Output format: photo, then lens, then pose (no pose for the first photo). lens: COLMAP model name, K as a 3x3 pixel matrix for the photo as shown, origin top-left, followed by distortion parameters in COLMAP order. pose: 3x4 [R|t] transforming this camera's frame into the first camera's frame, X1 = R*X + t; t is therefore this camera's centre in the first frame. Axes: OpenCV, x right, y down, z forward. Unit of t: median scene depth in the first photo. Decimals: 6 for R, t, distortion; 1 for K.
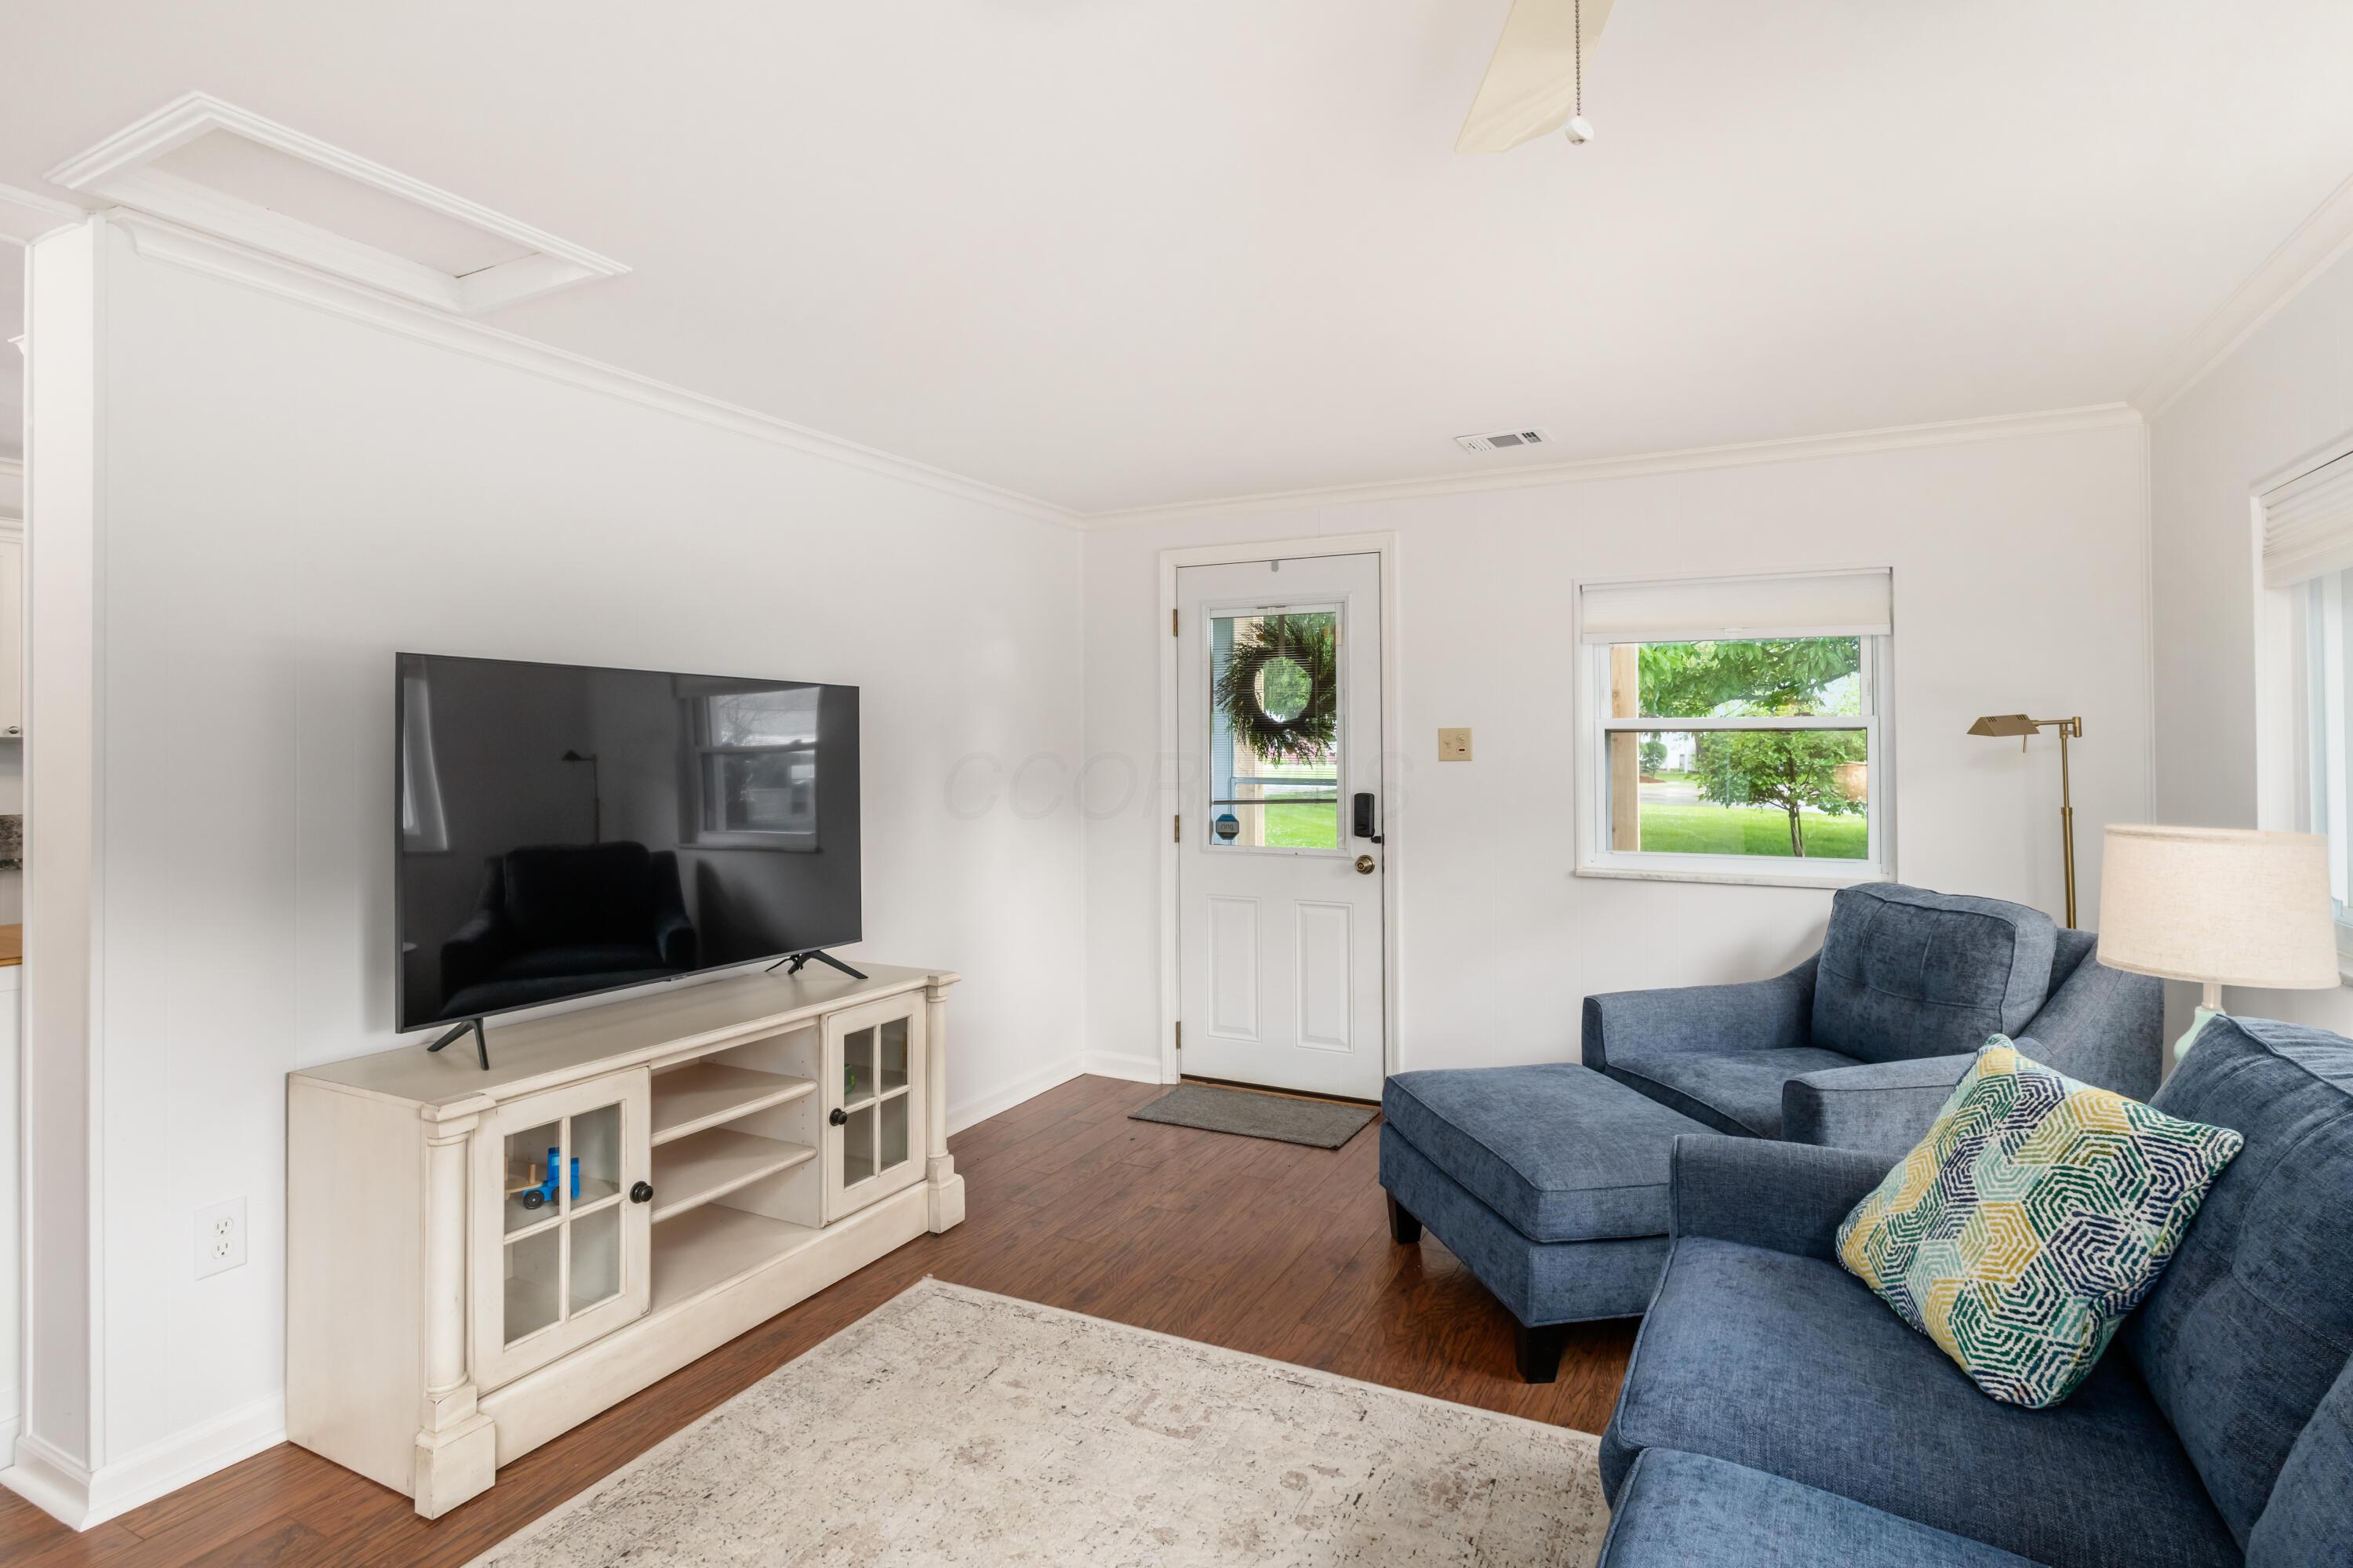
lens RADIAL K [[1190.7, 0, 1180.8], [0, 1190.7, 746.0], [0, 0, 1]] dist [-0.008962, 0.001783]
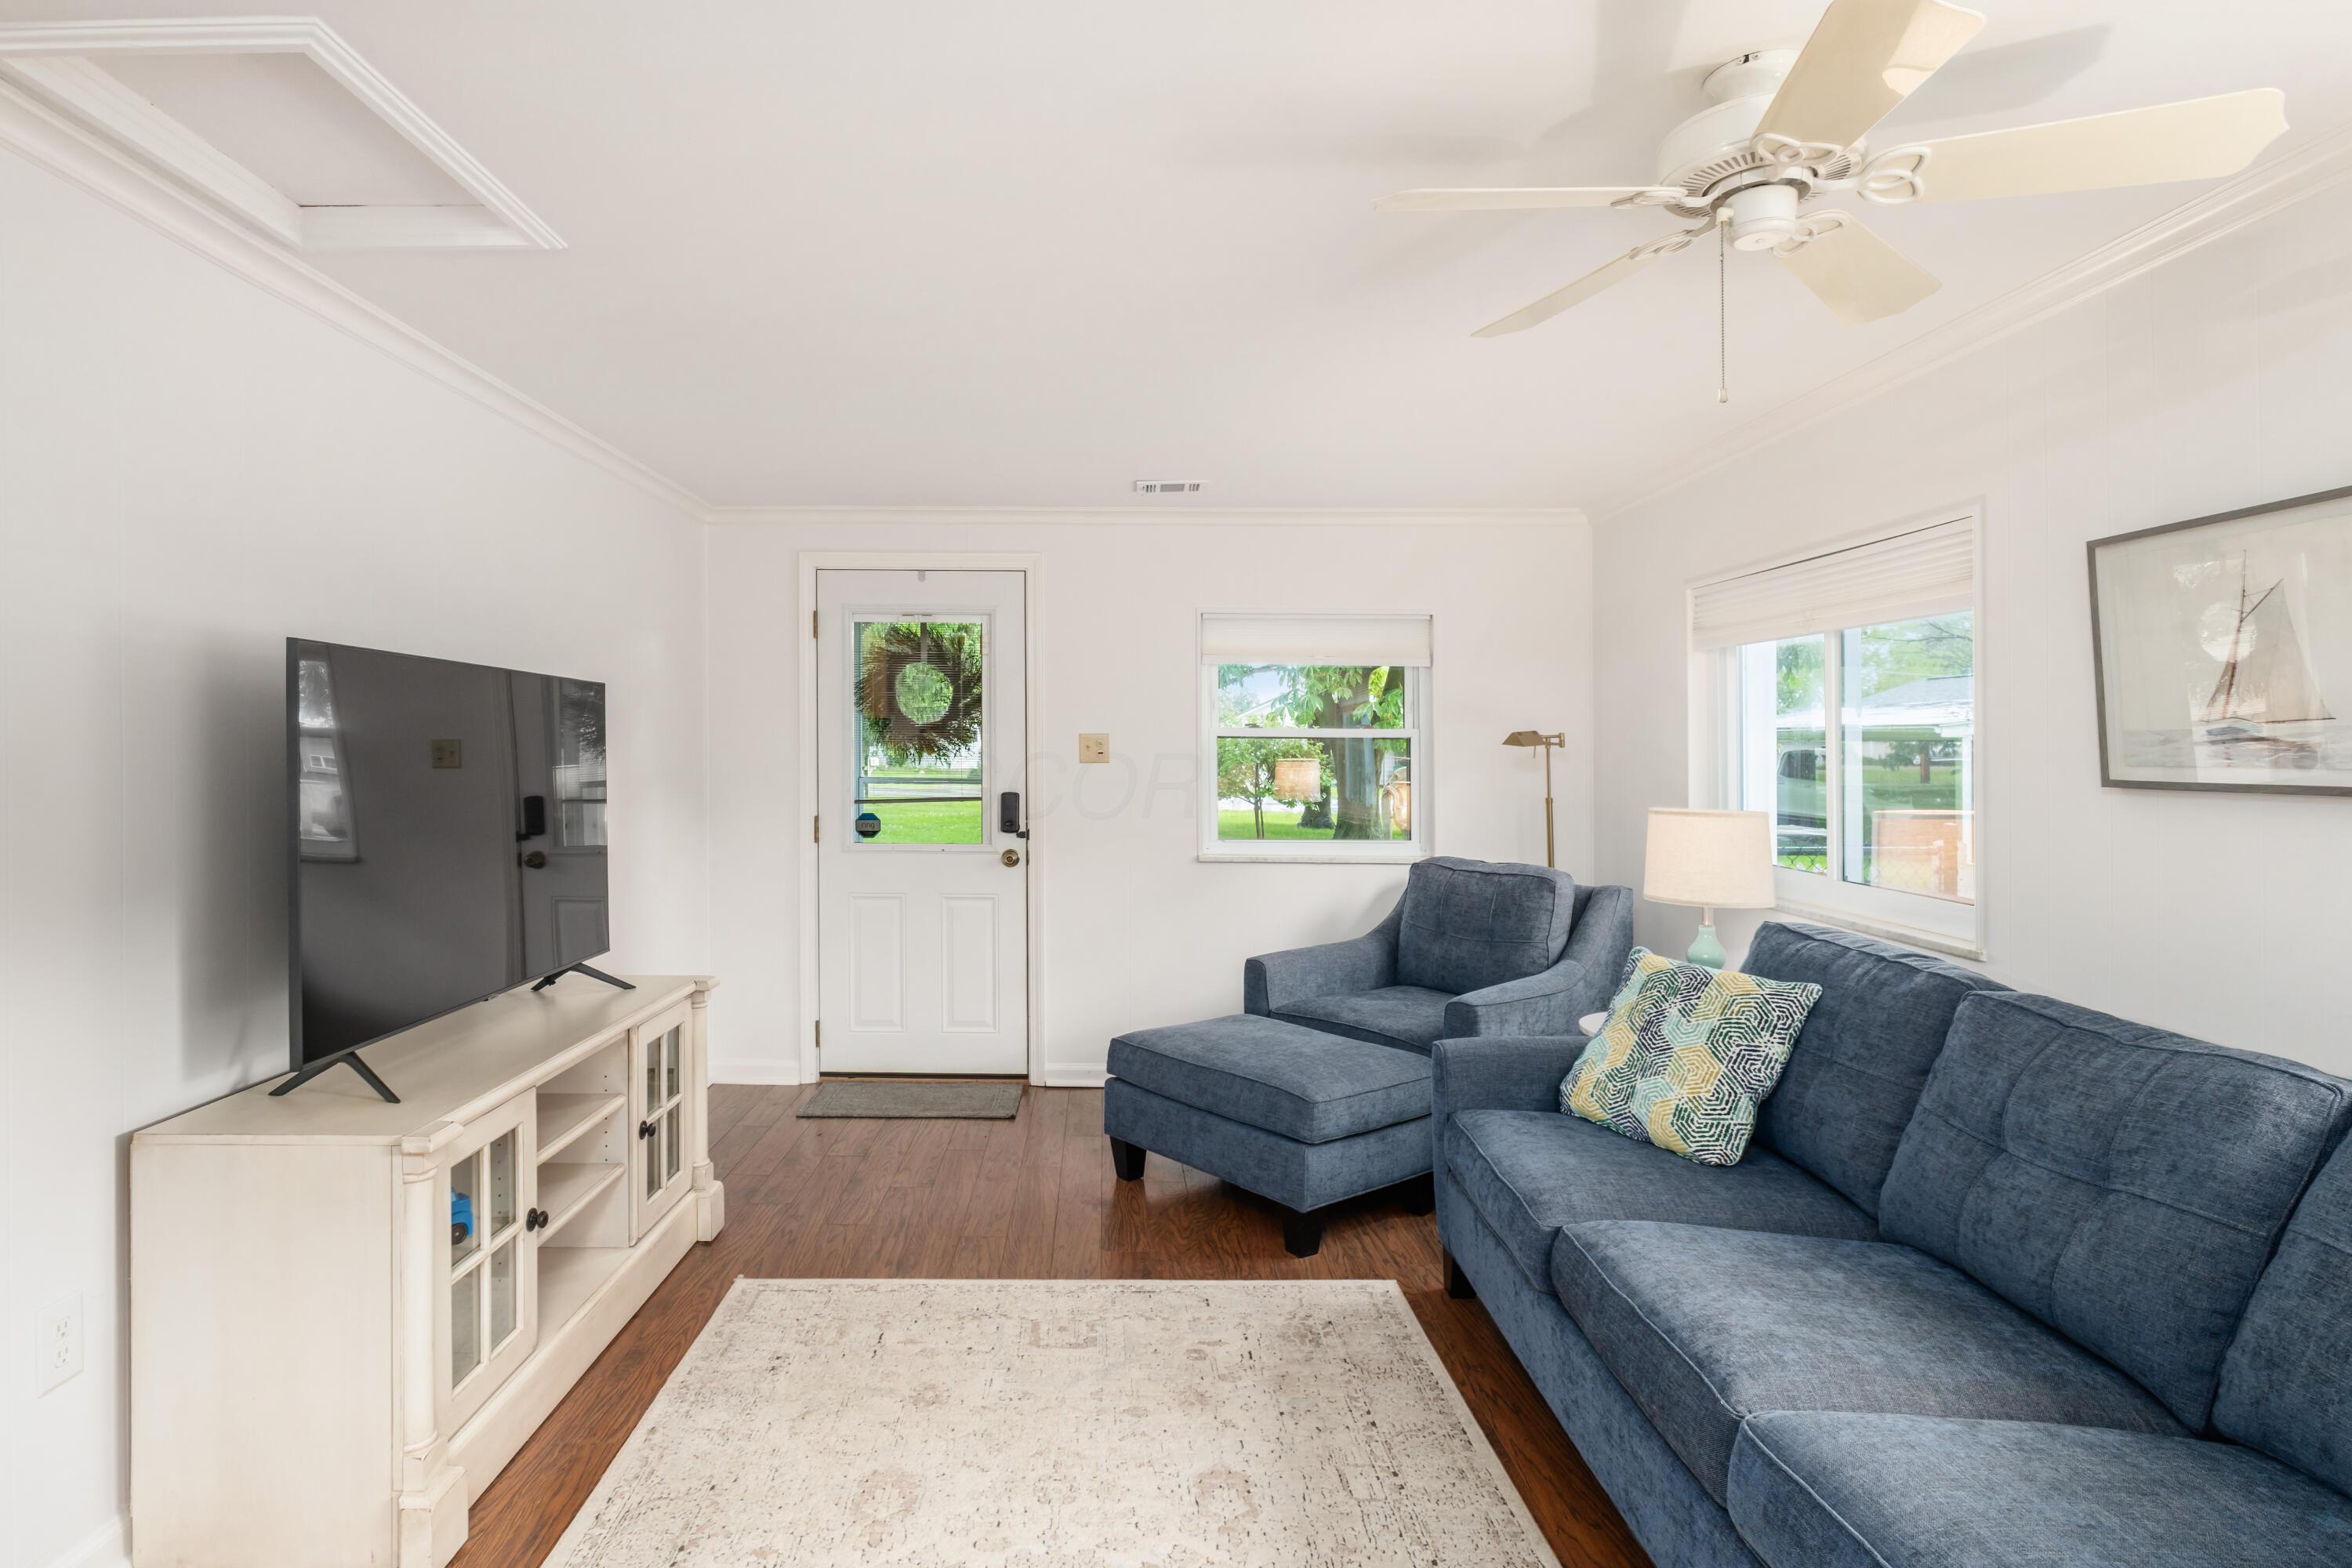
lens RADIAL K [[1234.4, 0, 1100.2], [0, 1234.4, 743.9], [0, 0, 1]] dist [-0.005744, 0.002340]
pose [[0.896038, 0.008537, 0.443896, -0.449025], [-0.008677, 0.999961, -0.001716, -0.004710], [-0.443893, -0.002315, 0.896077, -0.072587]]
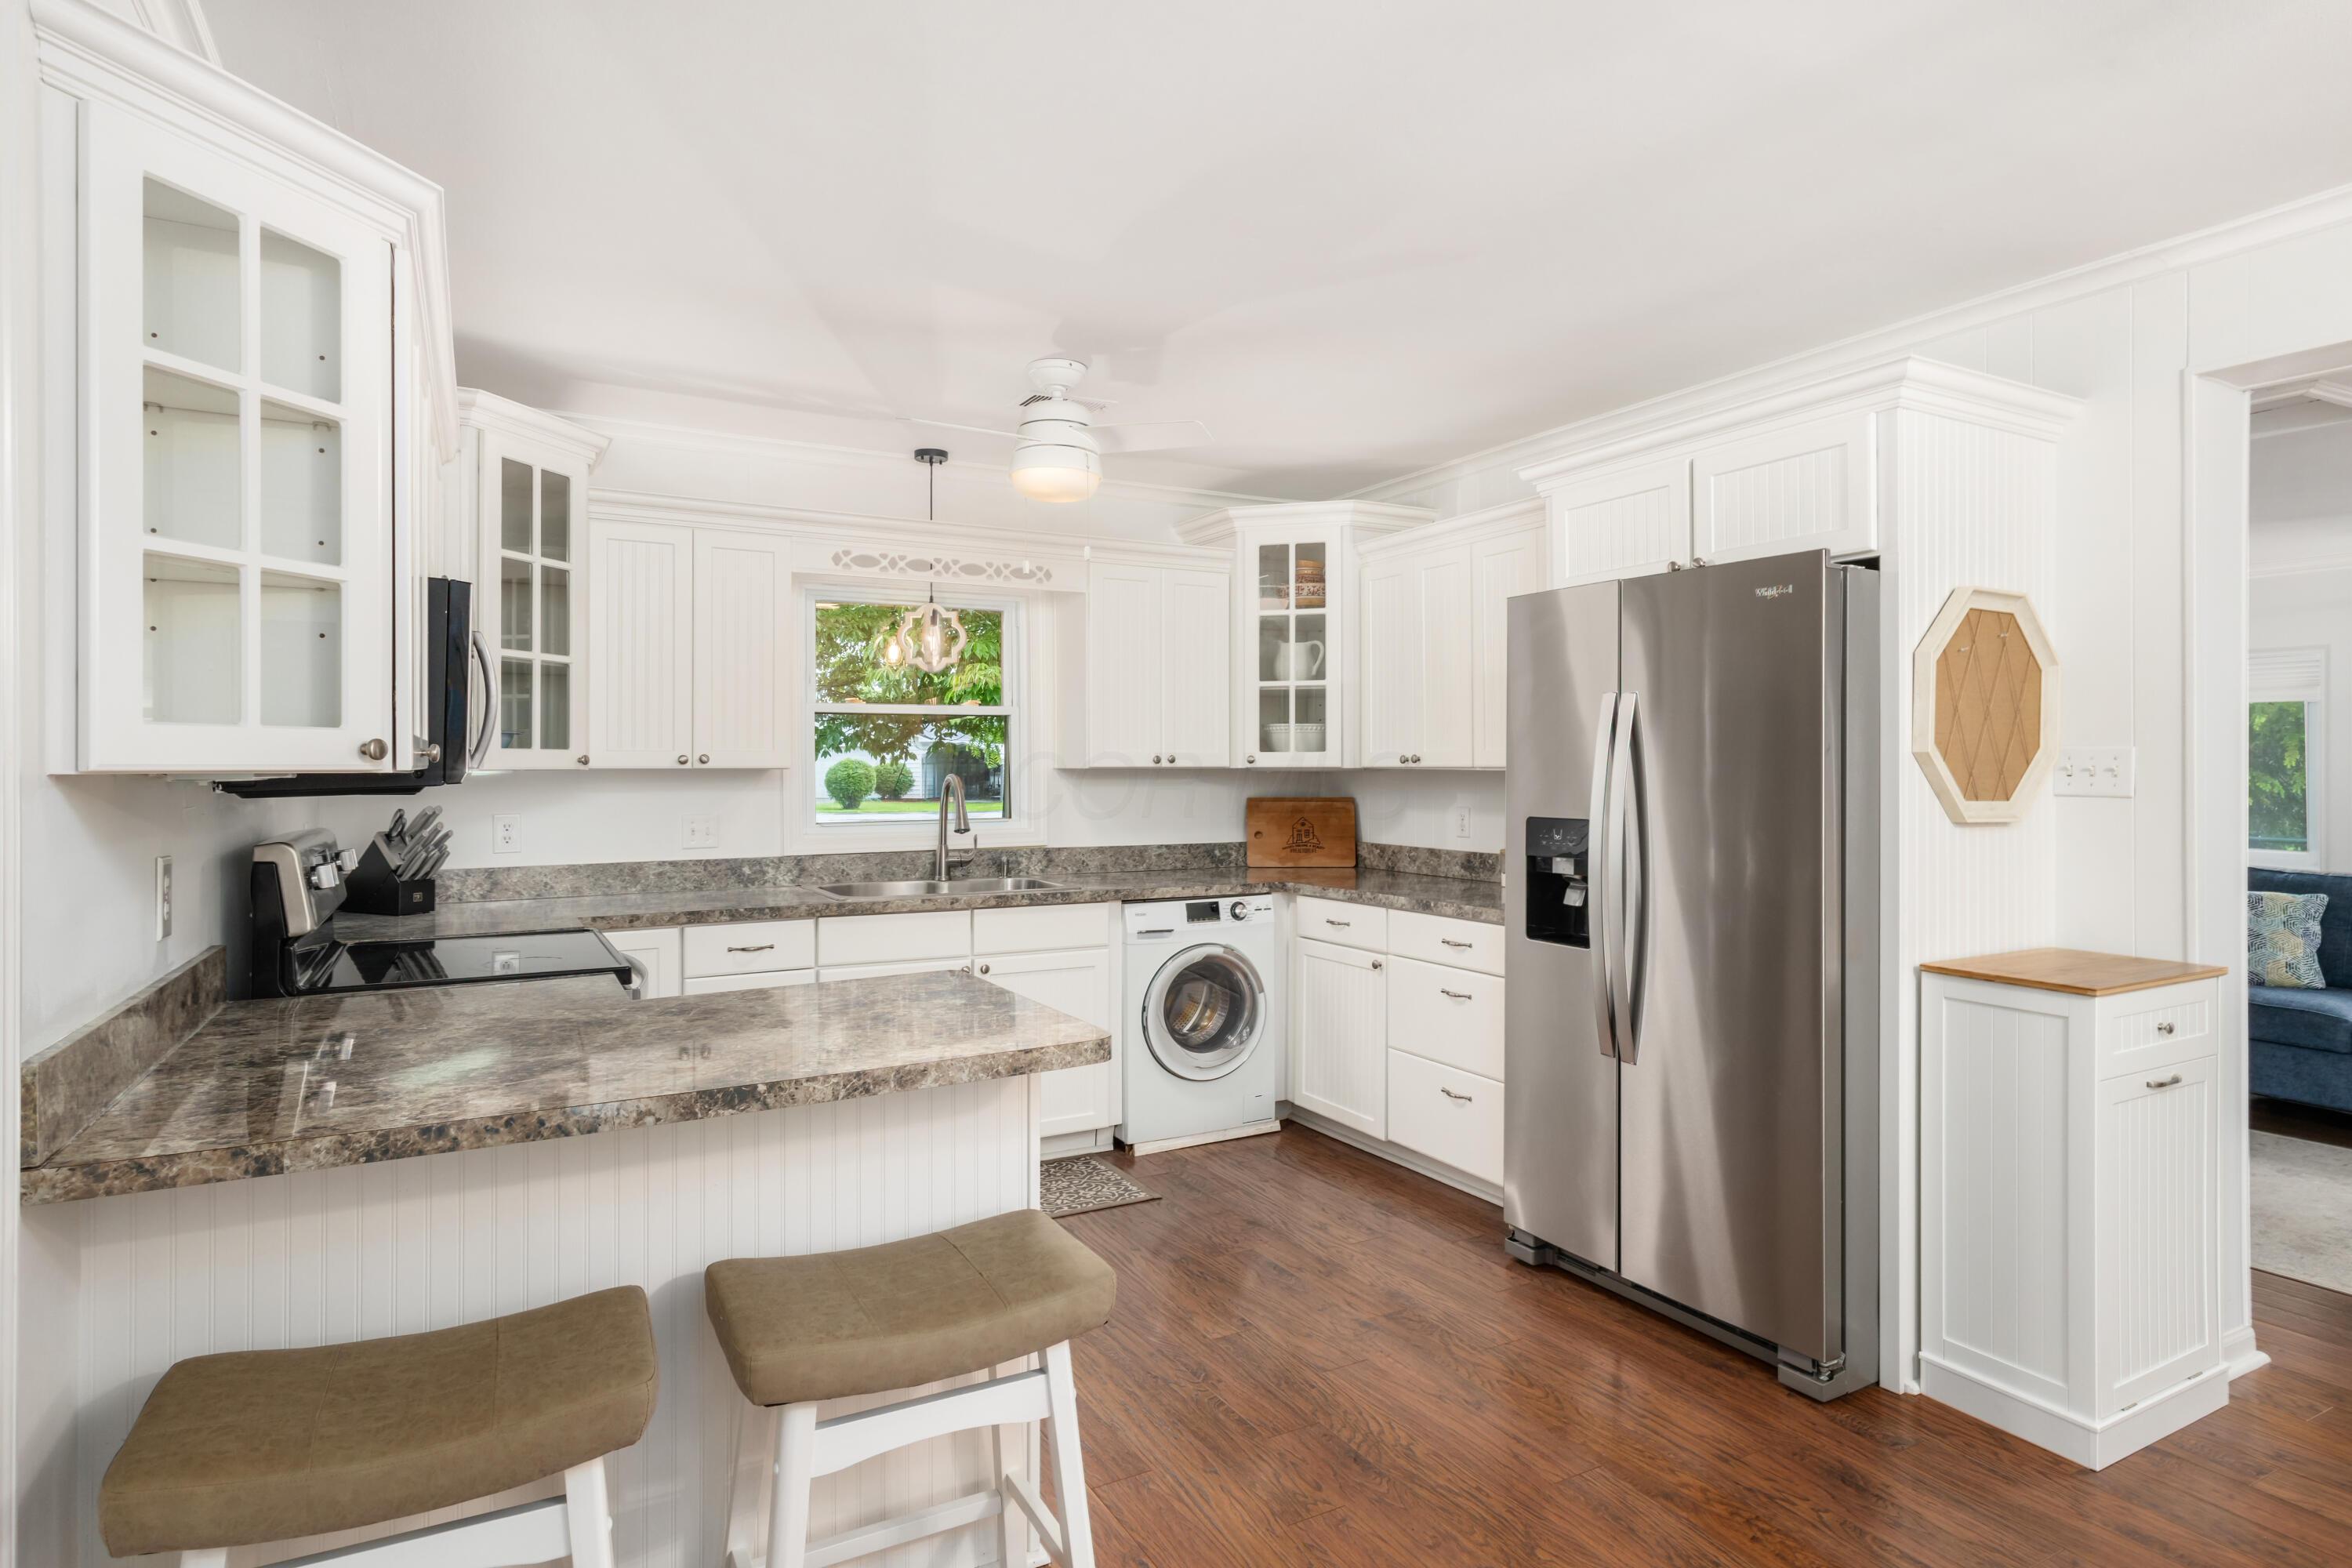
lens RADIAL K [[1248.0, 0, 1174.7], [0, 1248.0, 760.6], [0, 0, 1]] dist [0.009032, 0.000686]
pose [[0.568900, 0.003442, 0.822400, -2.113075], [-0.002442, 0.999994, -0.002496, -0.019014], [-0.822403, -0.000588, 0.568905, 0.893662]]
